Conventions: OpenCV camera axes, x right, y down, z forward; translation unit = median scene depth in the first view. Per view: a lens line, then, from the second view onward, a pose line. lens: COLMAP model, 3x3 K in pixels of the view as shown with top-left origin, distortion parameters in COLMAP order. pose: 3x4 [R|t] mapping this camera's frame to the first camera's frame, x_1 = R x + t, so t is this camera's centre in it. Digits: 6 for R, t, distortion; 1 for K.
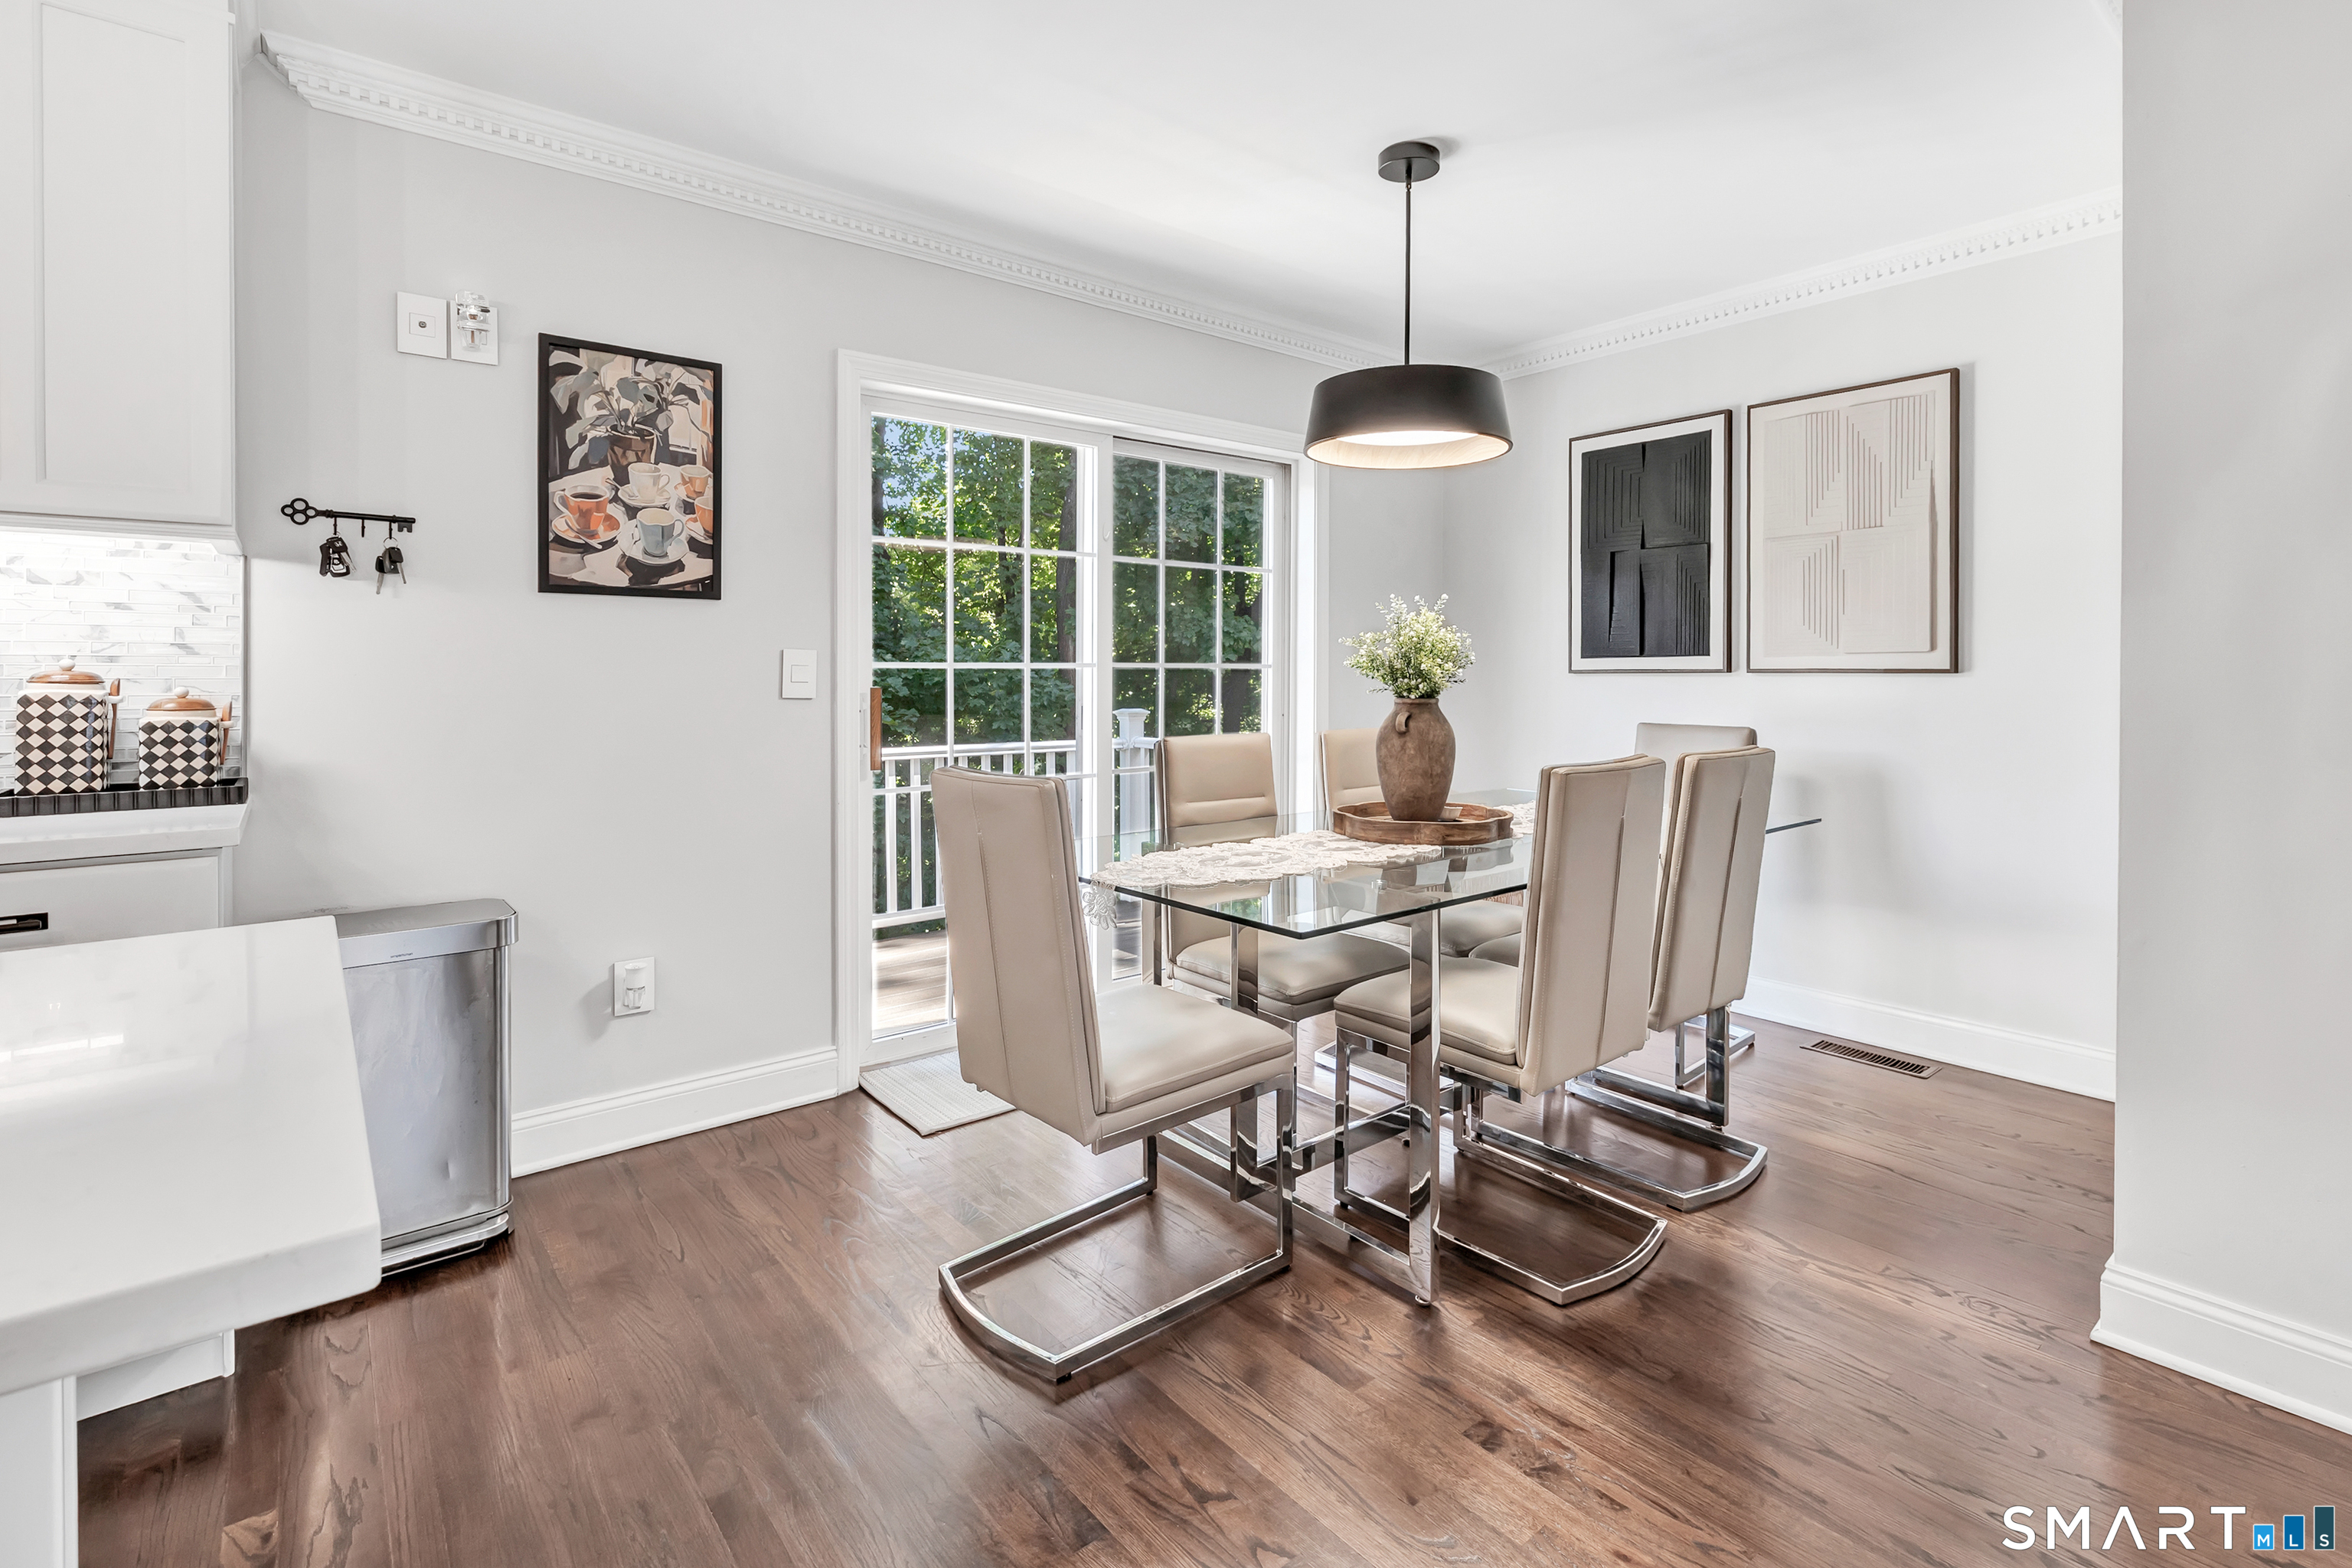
lens RADIAL K [[1083.4, 0, 1211.2], [0, 1083.4, 678.9], [0, 0, 1]] dist [0.004377, 0.000322]
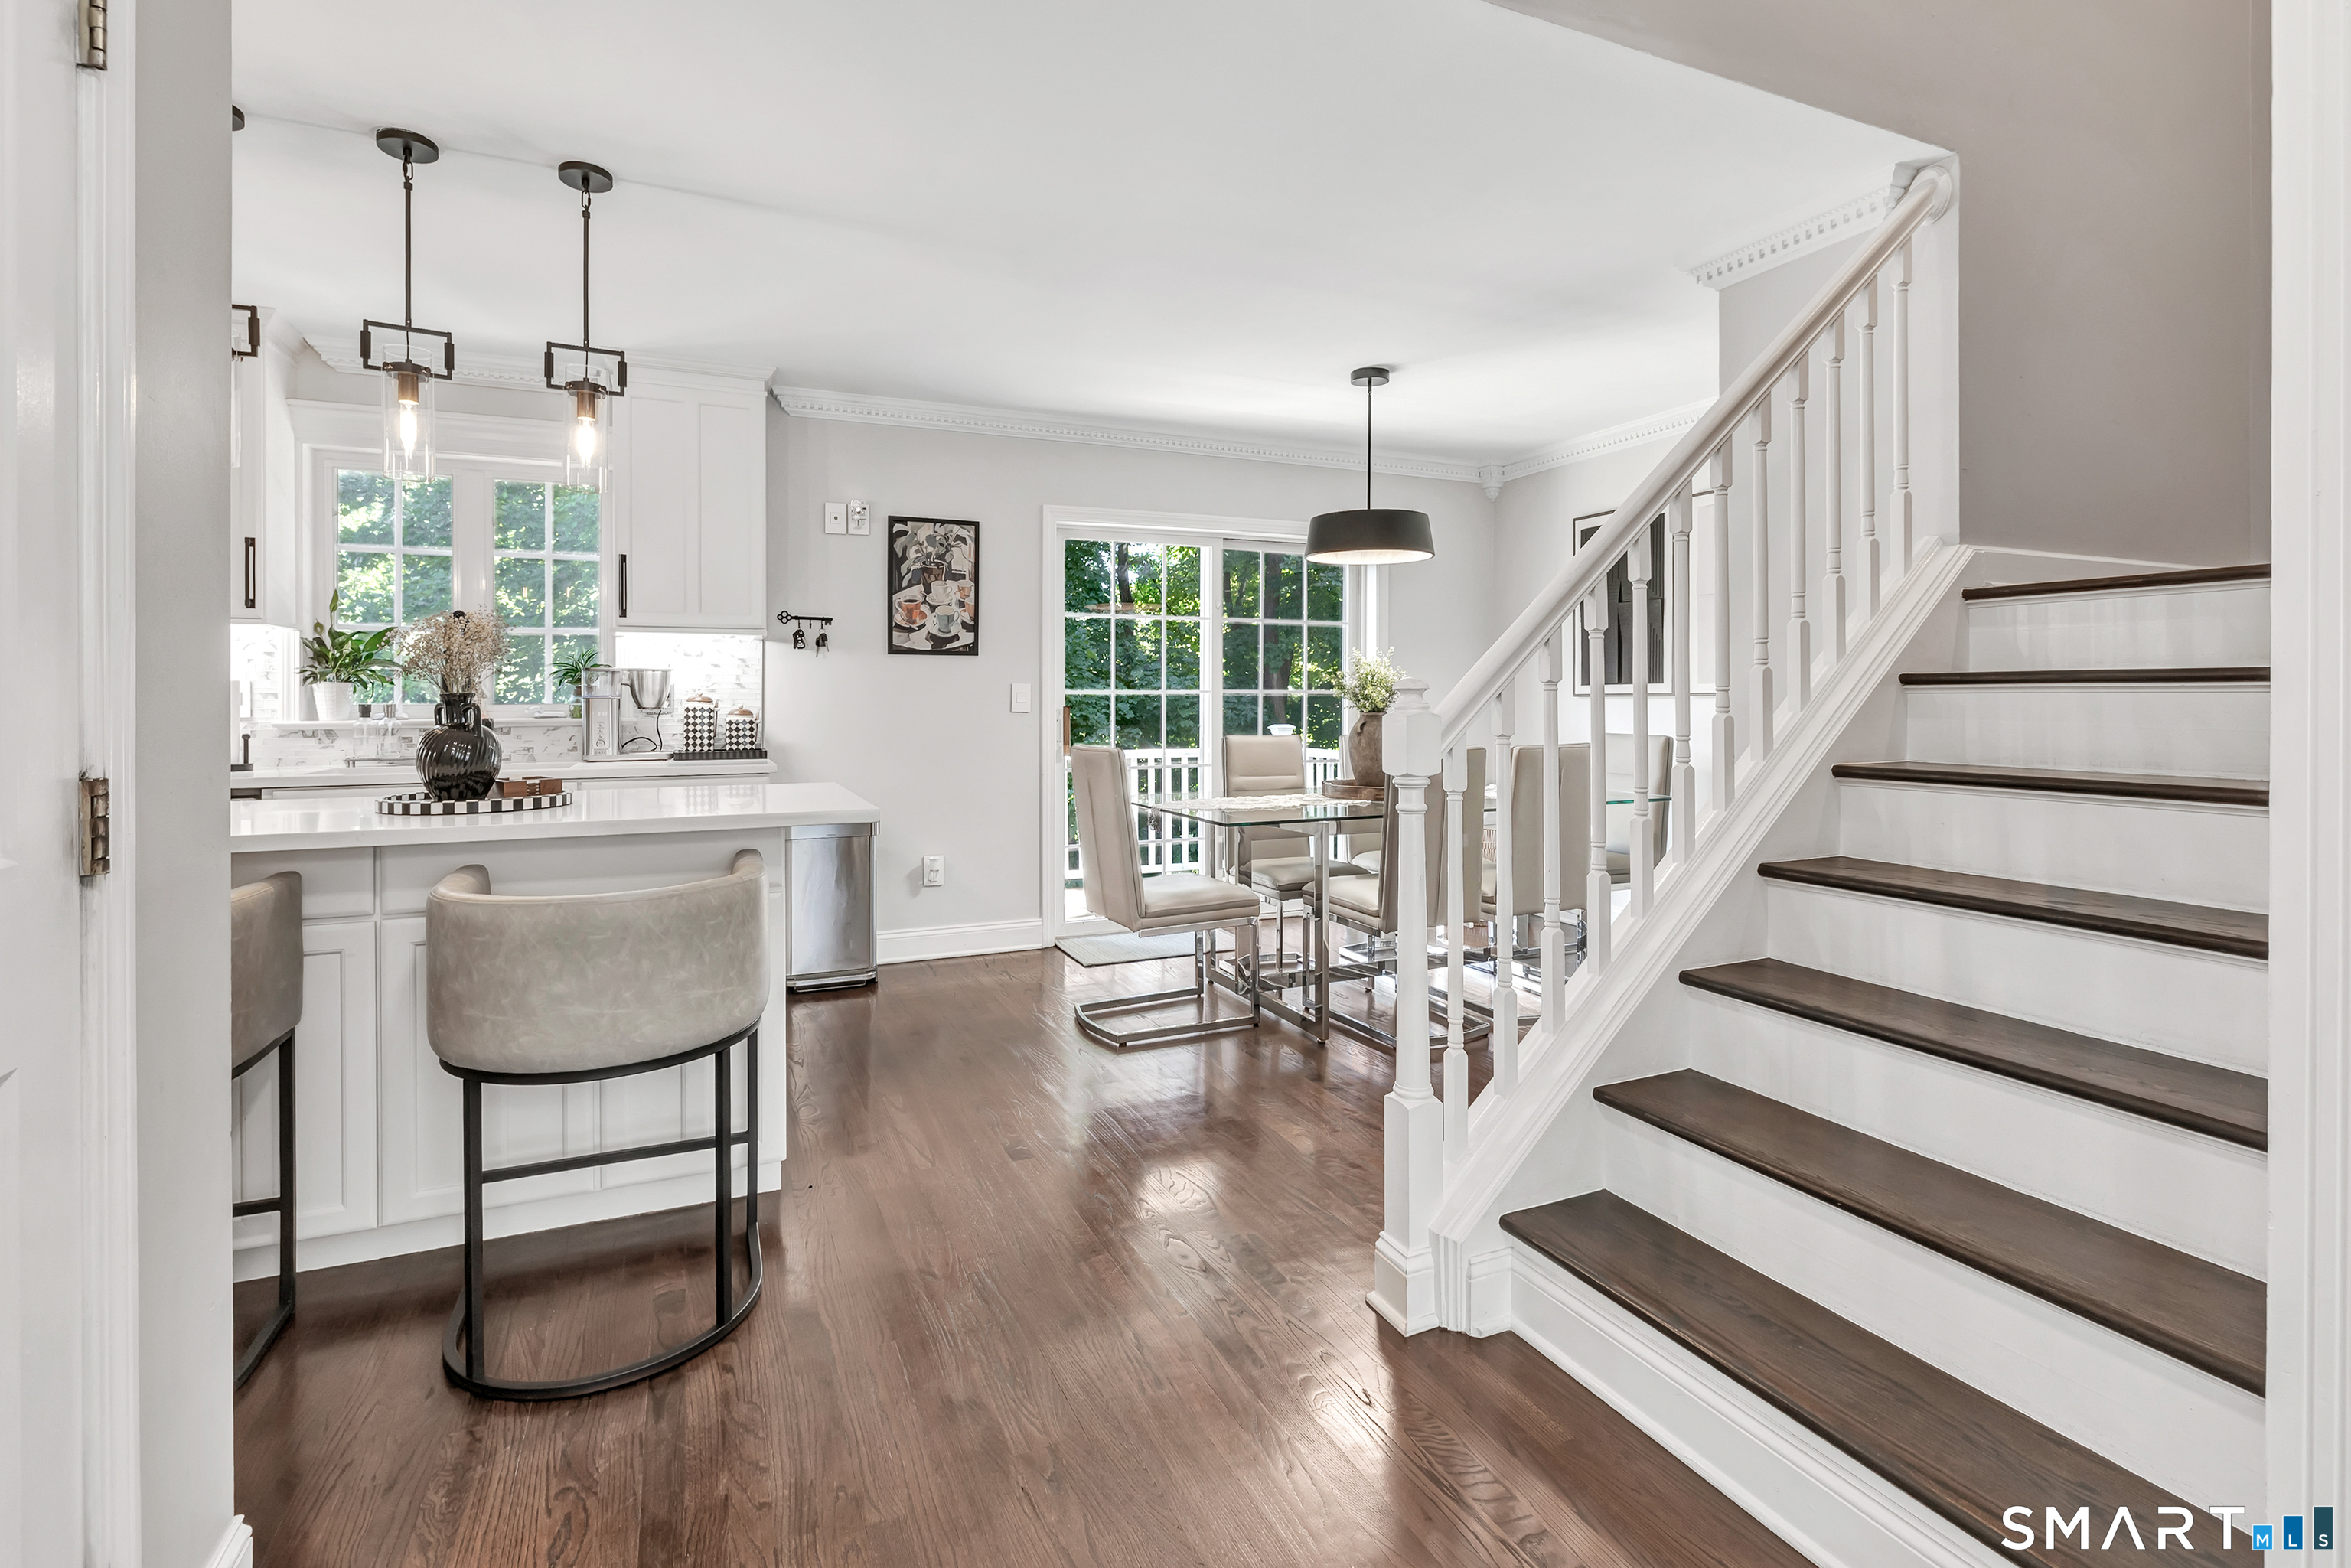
lens RADIAL K [[1082.9, 0, 1166.4], [0, 1082.9, 698.0], [0, 0, 1]] dist [0.004377, 0.000322]
pose [[0.960771, -0.002132, -0.277333, 0.344094], [0.000232, 0.999976, -0.006882, 0.008198], [0.277341, 0.006548, 0.960749, -0.632557]]
